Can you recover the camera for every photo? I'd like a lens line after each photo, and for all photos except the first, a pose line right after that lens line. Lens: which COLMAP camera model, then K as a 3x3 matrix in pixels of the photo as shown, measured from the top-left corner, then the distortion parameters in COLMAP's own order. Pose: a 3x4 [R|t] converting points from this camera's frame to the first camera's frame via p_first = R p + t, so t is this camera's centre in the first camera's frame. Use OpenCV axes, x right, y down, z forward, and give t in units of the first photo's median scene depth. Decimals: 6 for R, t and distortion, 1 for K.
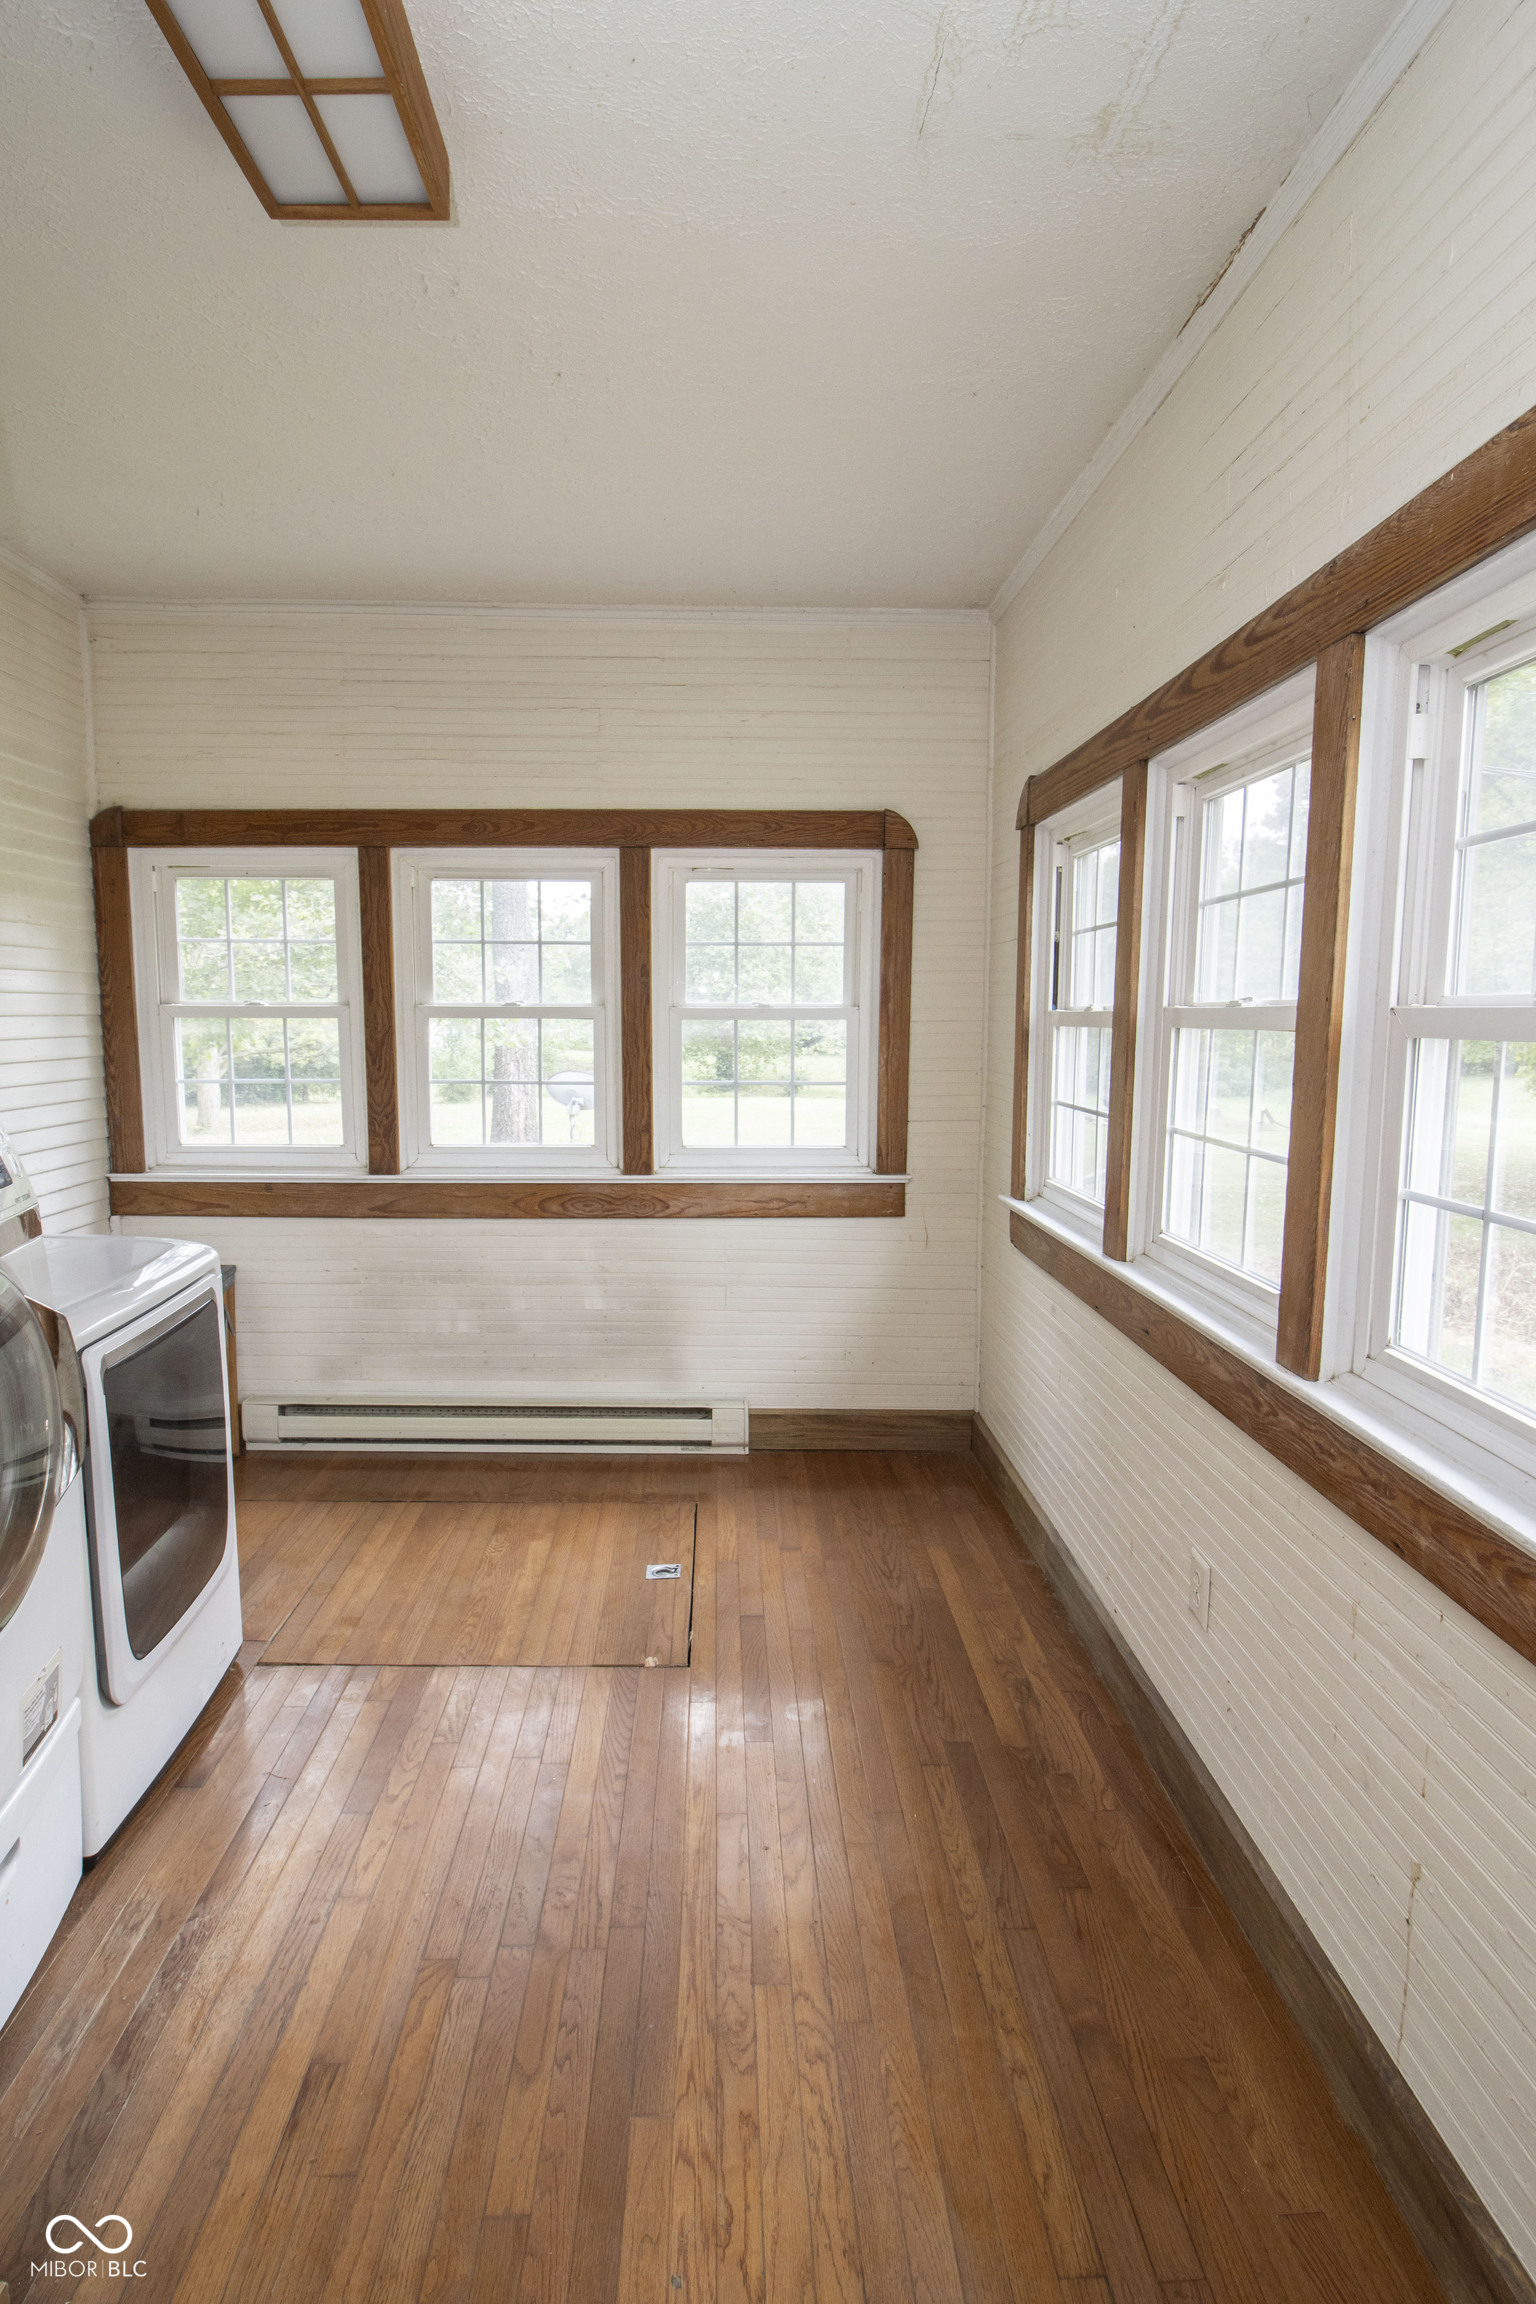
lens RADIAL K [[1194.9, 0, 768.0], [0, 1194.9, 1152.0], [0, 0, 1]] dist [0.009440, -0.017025]
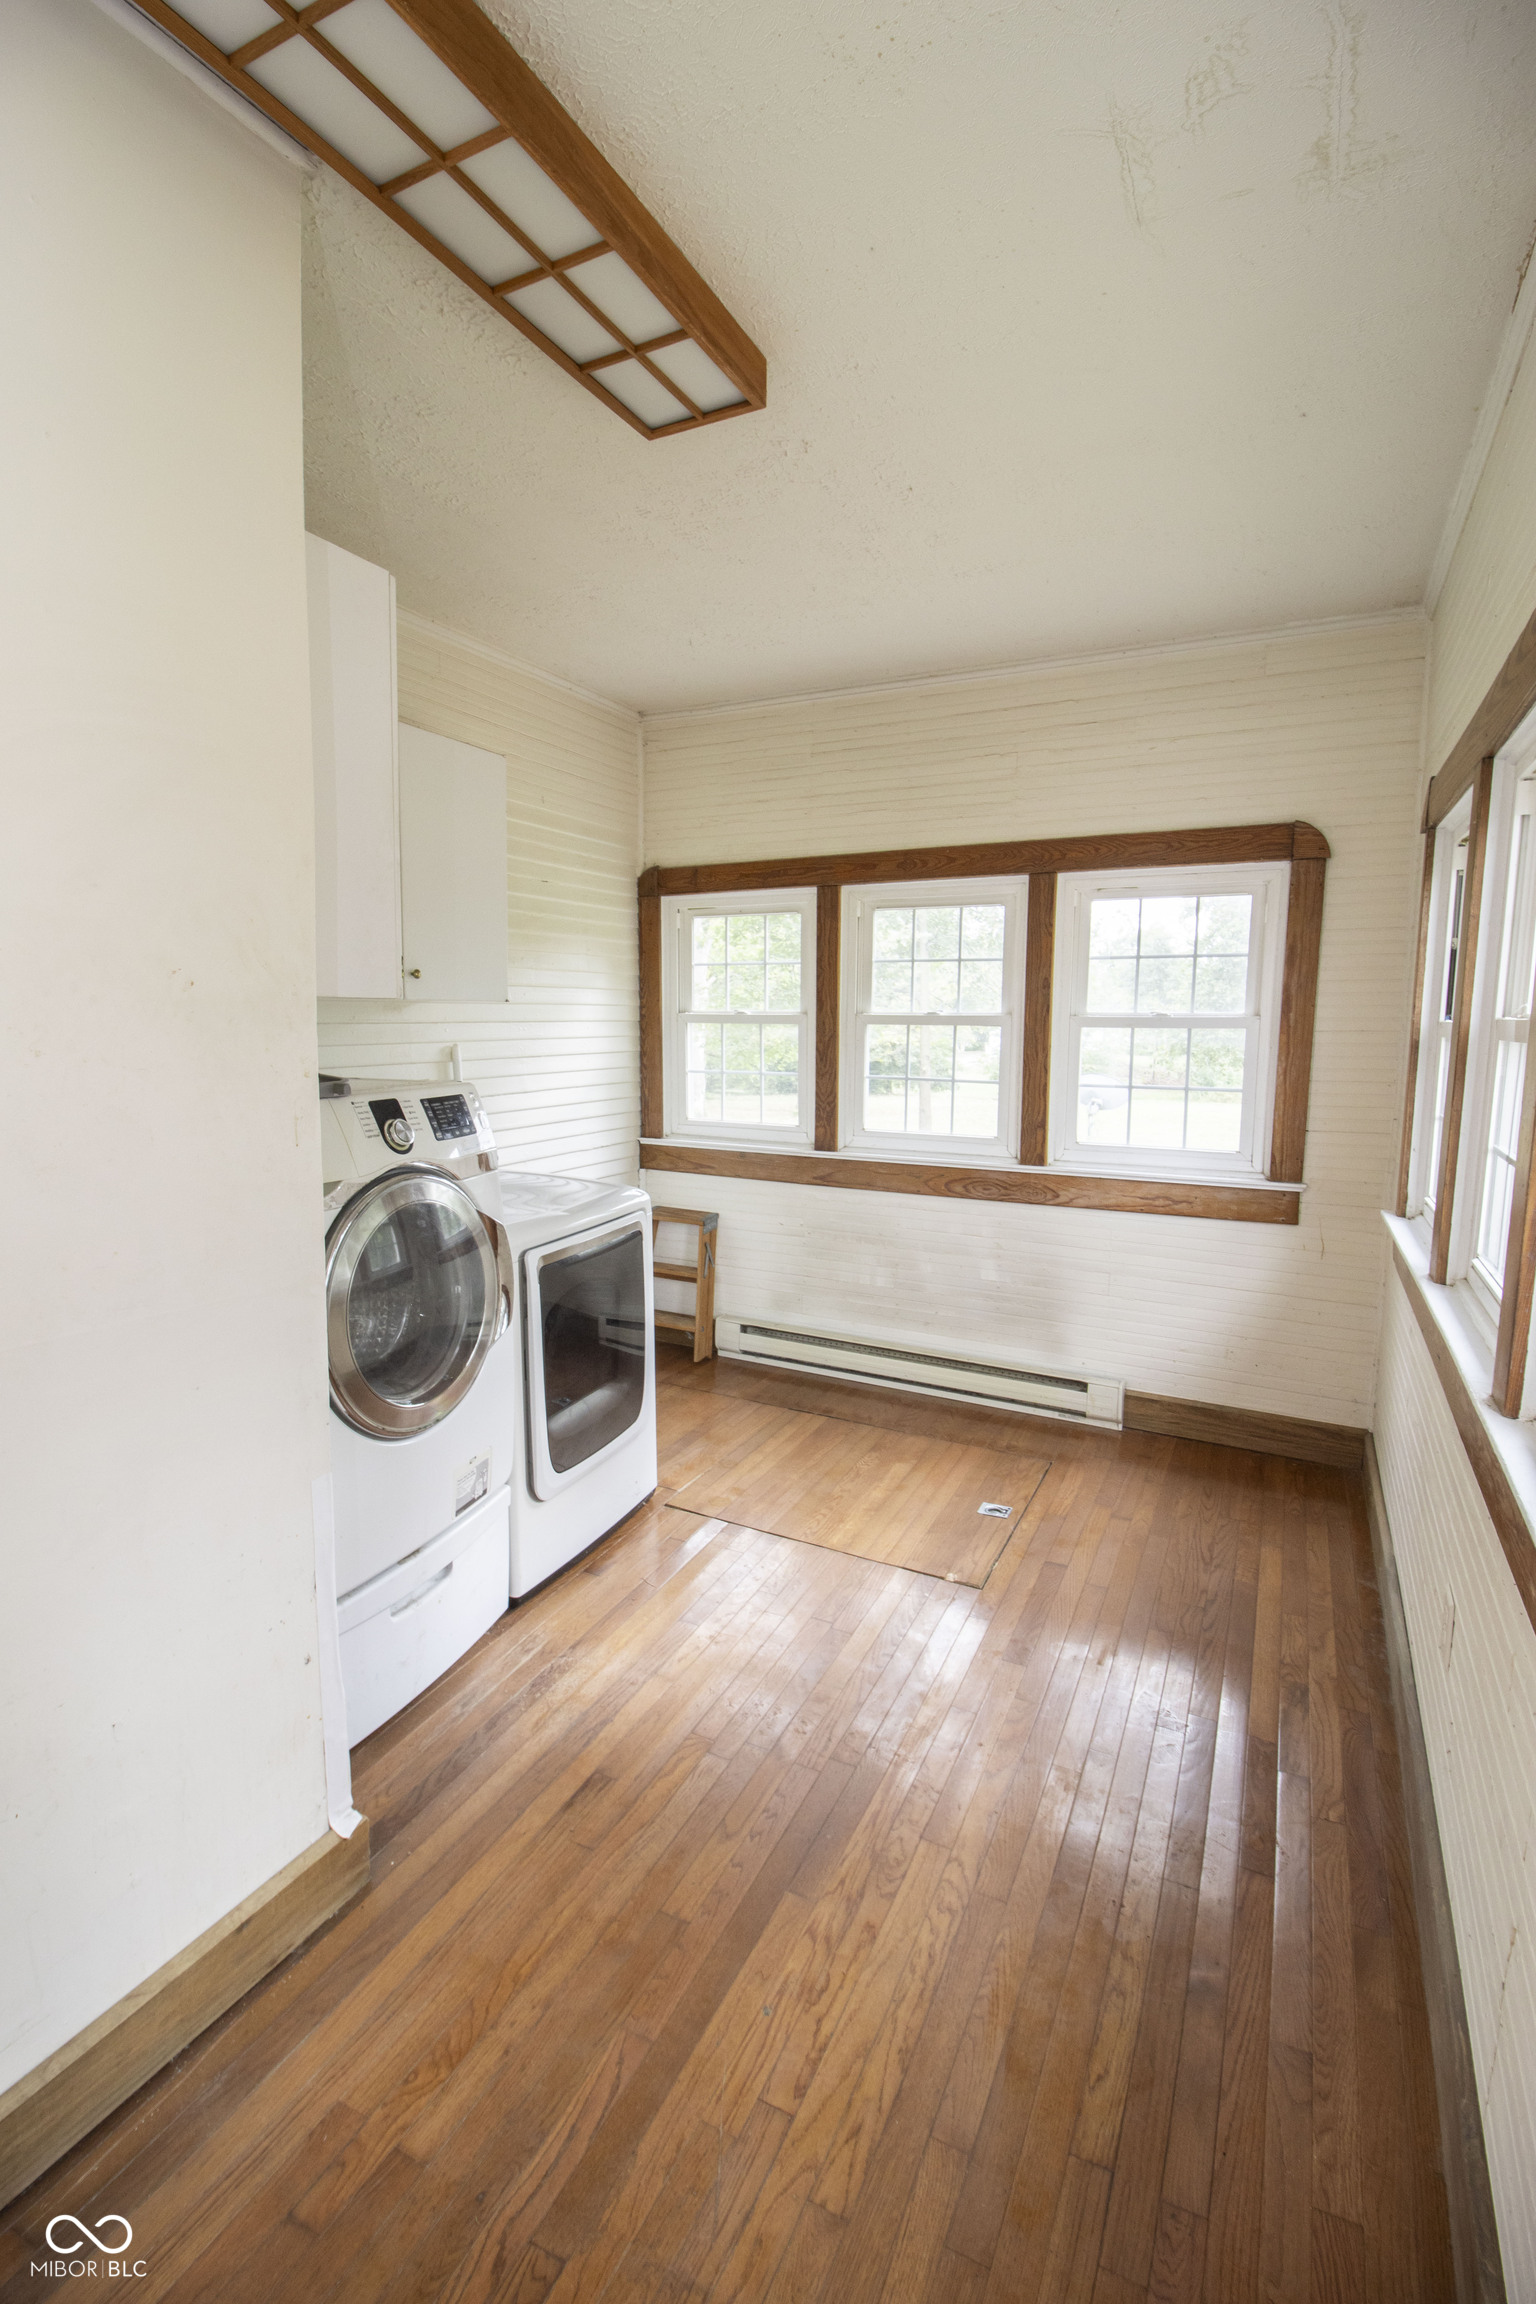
lens RADIAL K [[1066.8, 0, 752.0], [0, 1066.8, 1156.3], [0, 0, 1]] dist [0.001749, -0.013834]
pose [[0.880023, 0.064877, -0.470480, 0.138533], [-0.059506, 0.997881, 0.026298, -0.000116], [0.471189, 0.004853, 0.882019, -0.009009]]
